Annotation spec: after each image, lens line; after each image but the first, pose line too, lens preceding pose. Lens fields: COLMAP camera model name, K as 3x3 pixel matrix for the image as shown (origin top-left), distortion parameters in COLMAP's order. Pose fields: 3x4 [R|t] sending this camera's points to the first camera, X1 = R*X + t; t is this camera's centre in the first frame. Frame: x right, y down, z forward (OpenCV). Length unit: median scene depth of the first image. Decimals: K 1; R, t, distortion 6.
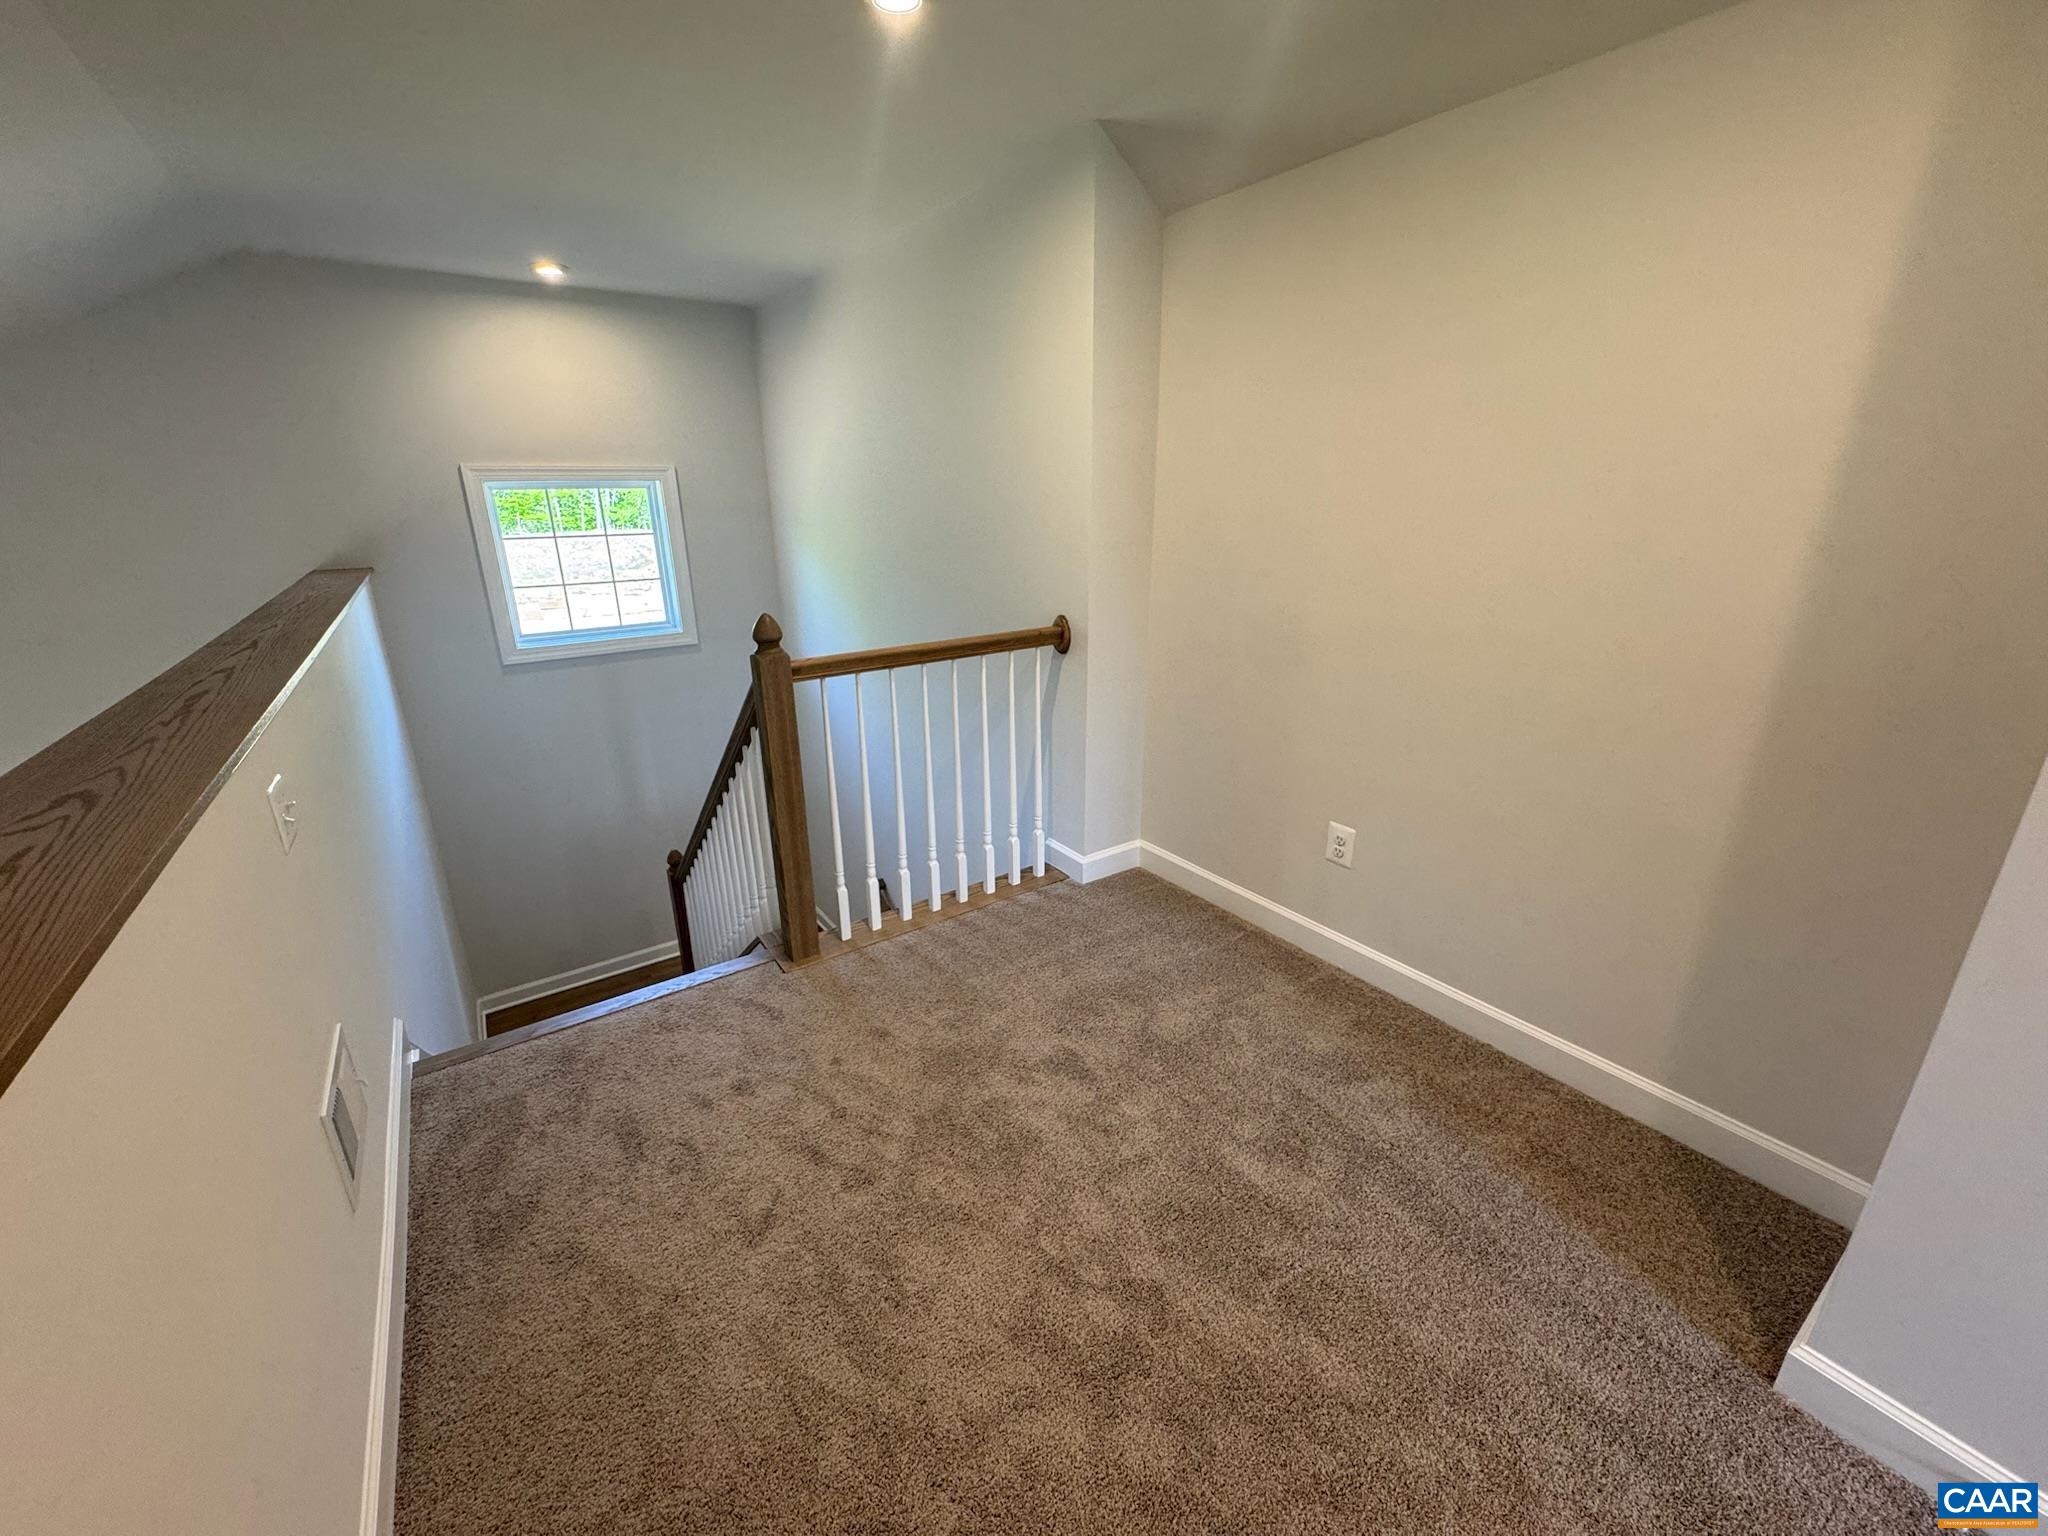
lens RADIAL K [[819.5, 0, 1026.2], [0, 819.5, 765.6], [0, 0, 1]] dist [-0.001208, -0.000045]
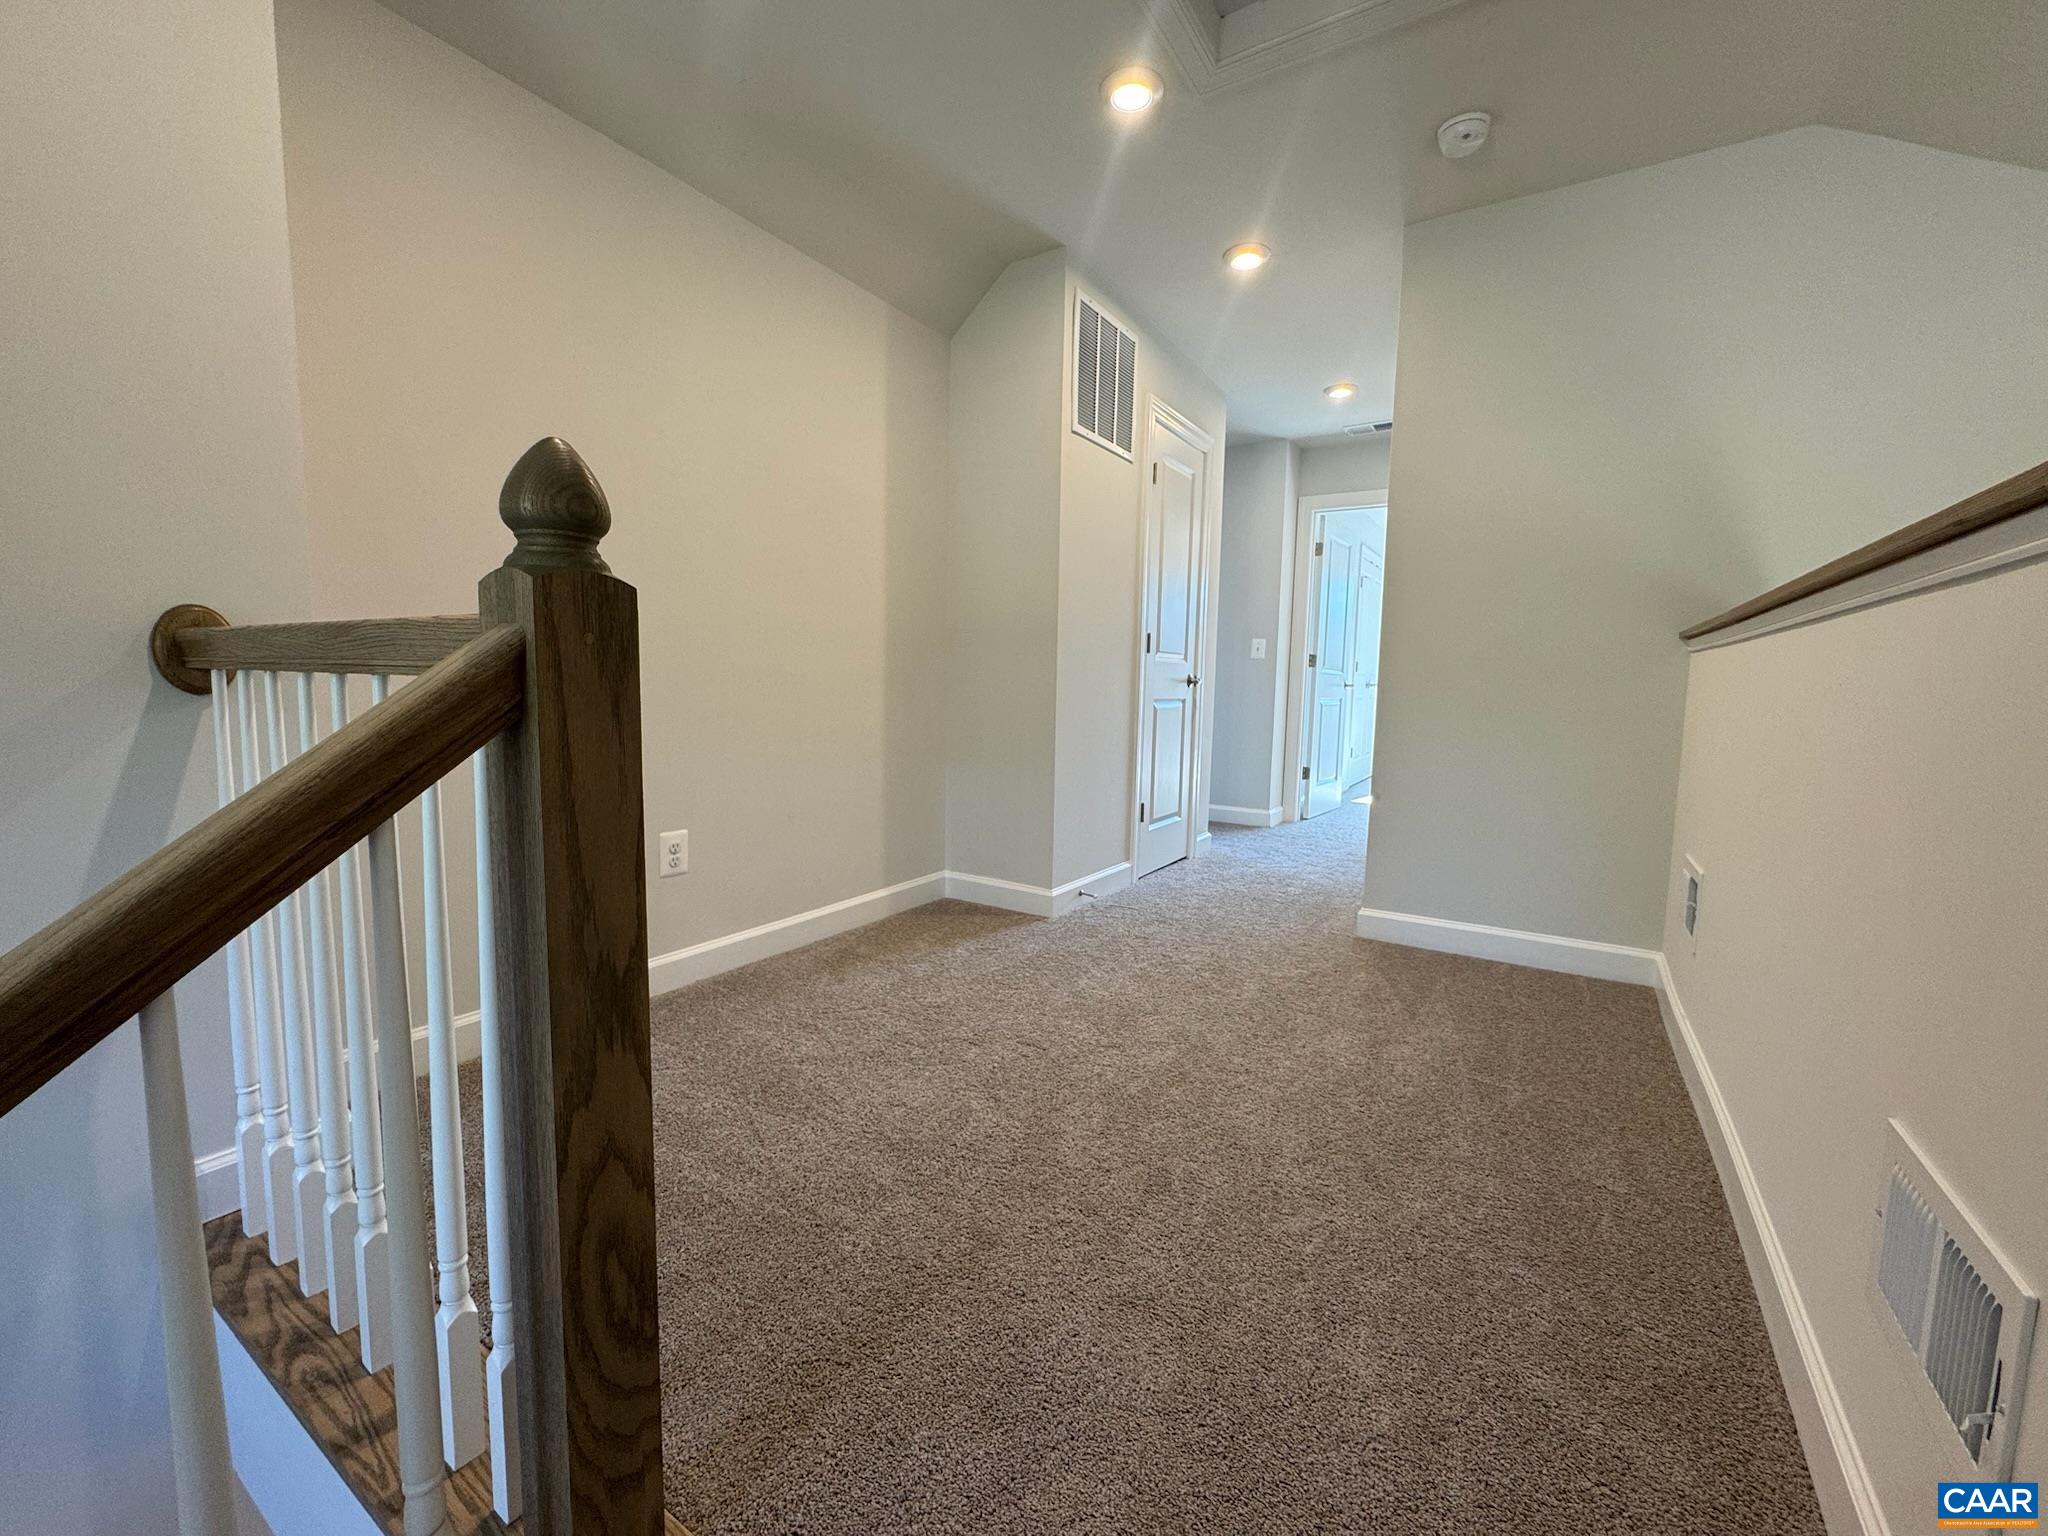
lens RADIAL K [[819.5, 0, 1026.9], [0, 819.5, 765.4], [0, 0, 1]] dist [-0.001208, -0.000045]
pose [[-0.382608, -0.094023, 0.919114, -0.651097], [0.282398, 0.935298, 0.213235, -0.086944], [-0.879694, 0.341142, -0.331300, 0.963847]]
